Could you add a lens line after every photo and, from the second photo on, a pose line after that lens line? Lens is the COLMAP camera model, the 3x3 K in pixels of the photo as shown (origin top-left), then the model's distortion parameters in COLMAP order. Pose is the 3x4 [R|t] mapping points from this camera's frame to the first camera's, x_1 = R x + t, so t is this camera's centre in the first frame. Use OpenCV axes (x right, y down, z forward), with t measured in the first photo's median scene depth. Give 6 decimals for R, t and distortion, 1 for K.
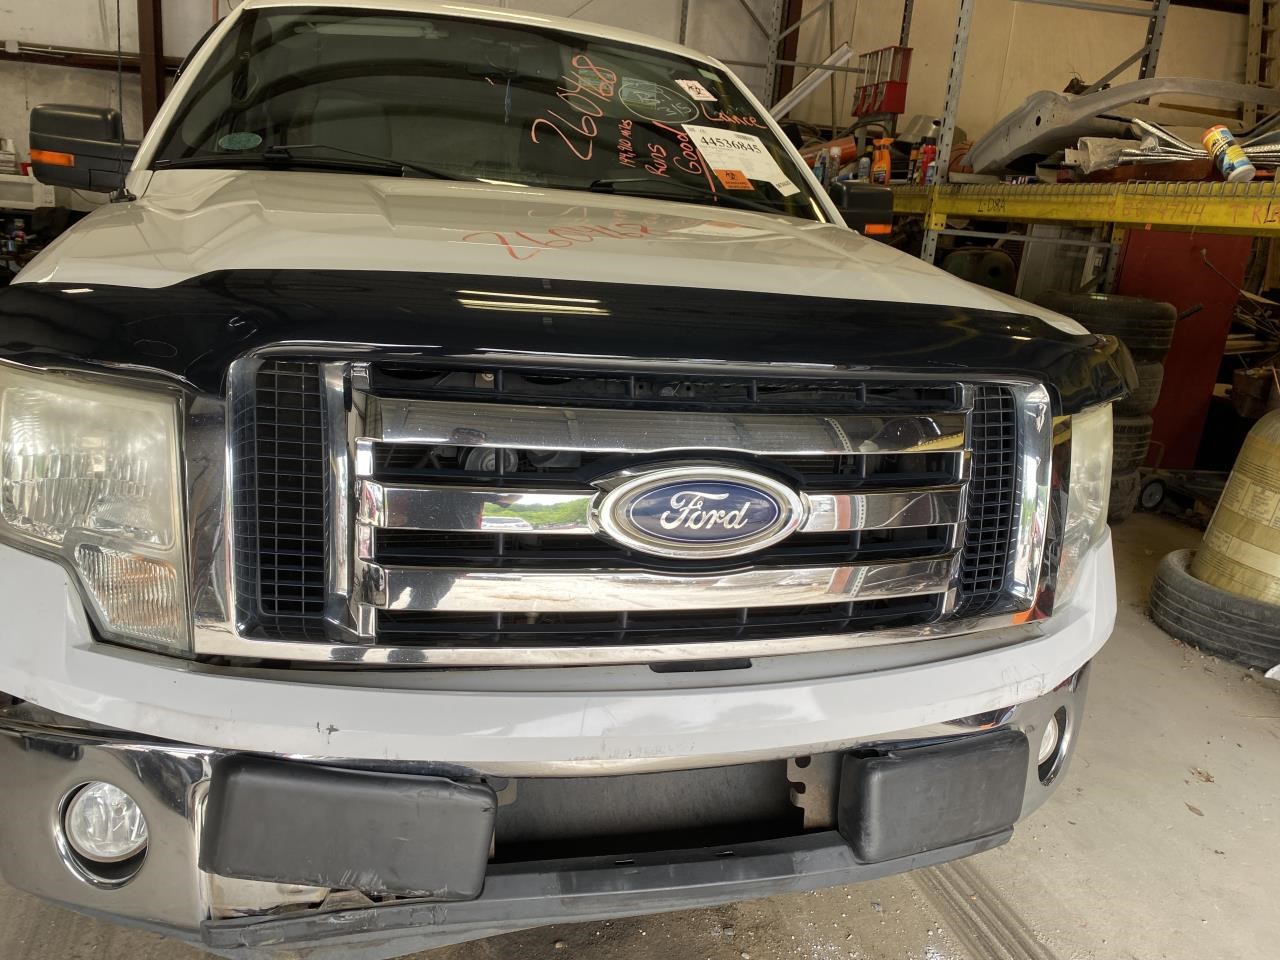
lens RADIAL K [[965.2, 0, 628.3], [0, 965.2, 473.7], [0, 0, 1]] dist [0.007663, -0.002110]
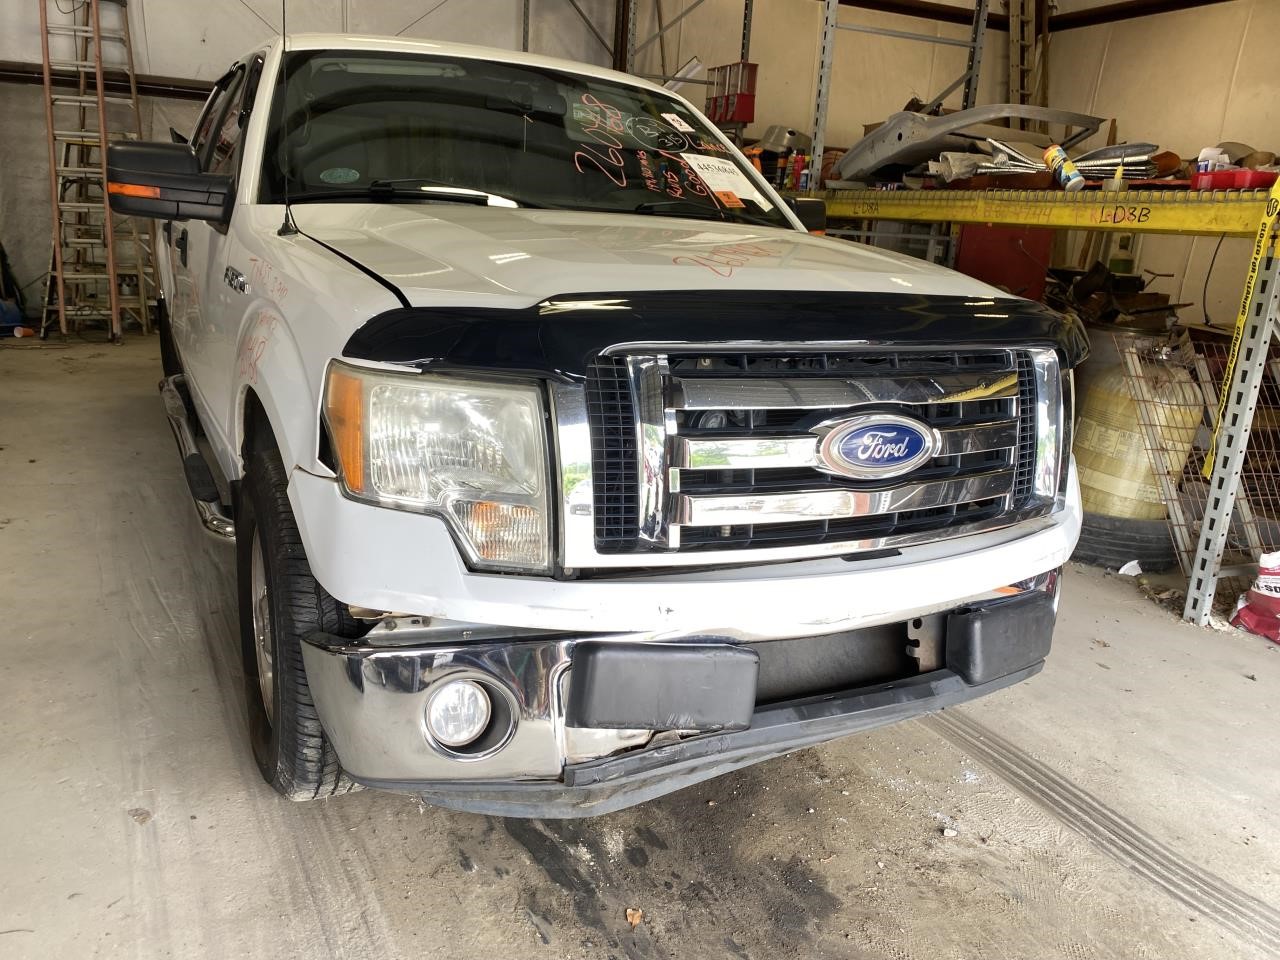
lens RADIAL K [[964.5, 0, 631.5], [0, 964.5, 470.5], [0, 0, 1]] dist [0.011504, -0.001707]
pose [[0.977717, -0.071981, 0.197202, -0.244586], [0.071399, 0.997397, 0.010066, 0.014925], [-0.197413, 0.004238, 0.980311, -0.150701]]
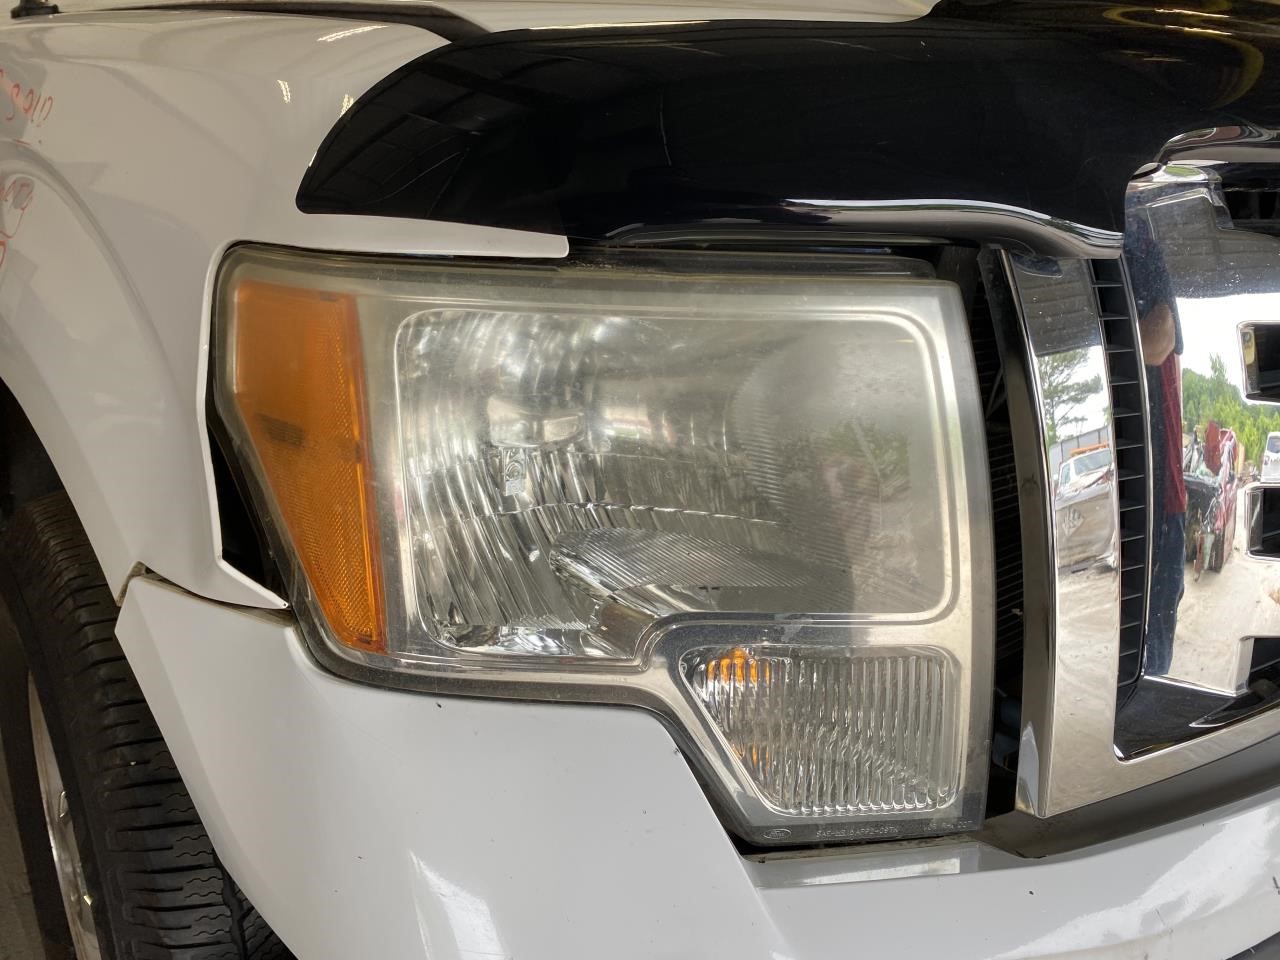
lens RADIAL K [[965.2, 0, 628.3], [0, 965.2, 473.7], [0, 0, 1]] dist [0.007663, -0.002110]
pose [[0.913829, -0.166127, 0.370565, -0.308570], [0.149904, 0.986047, 0.072384, -0.017509], [-0.377419, -0.010597, 0.925982, 0.253528]]
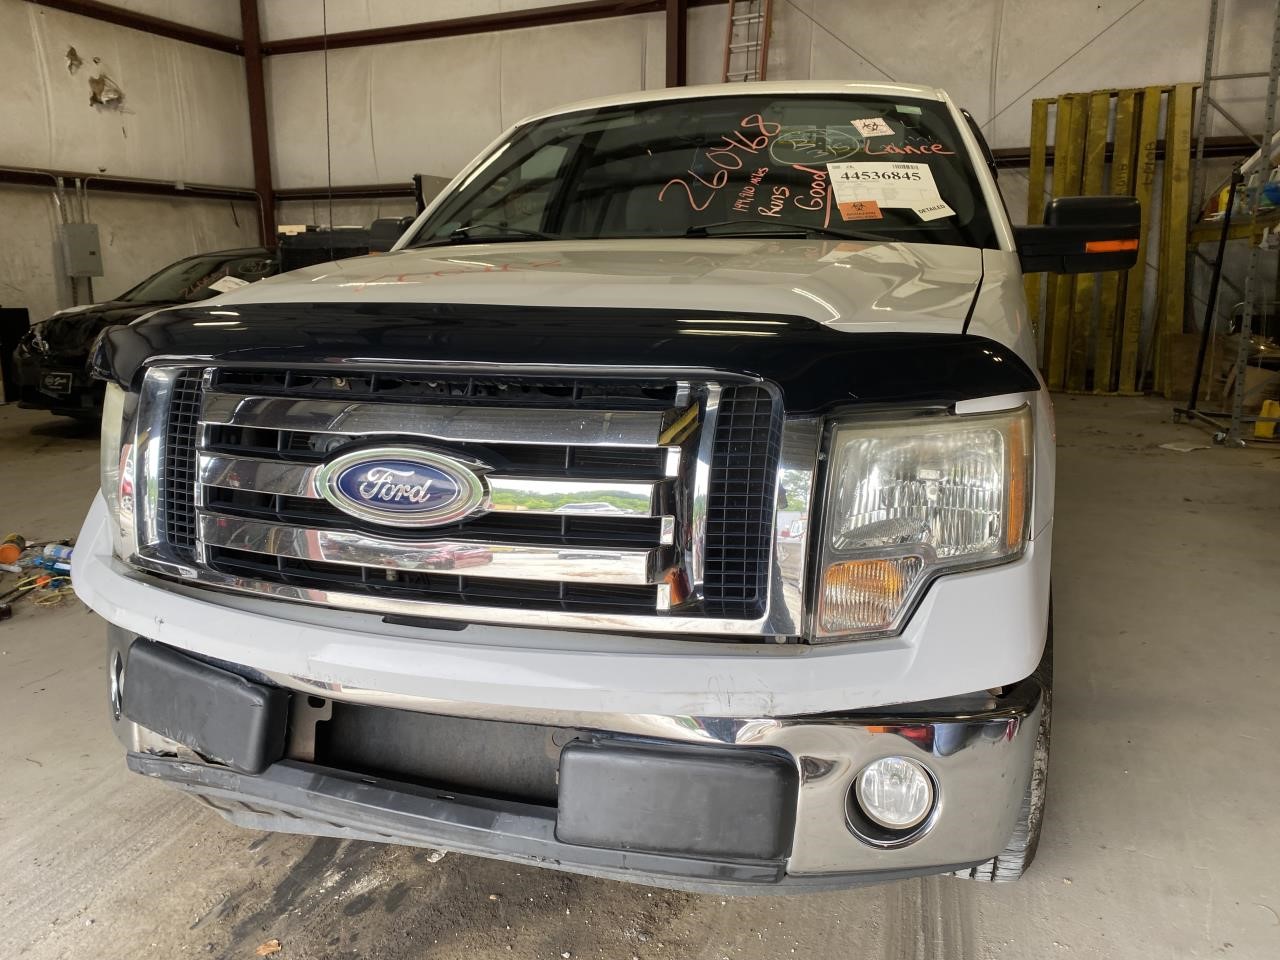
lens RADIAL K [[954.7, 0, 635.8], [0, 954.7, 456.9], [0, 0, 1]] dist [0.015522, 0.002465]
pose [[0.831387, 0.019770, -0.555342, 0.414227], [-0.069081, 0.995292, -0.067987, 0.026849], [0.551383, 0.094887, 0.828838, 0.072311]]
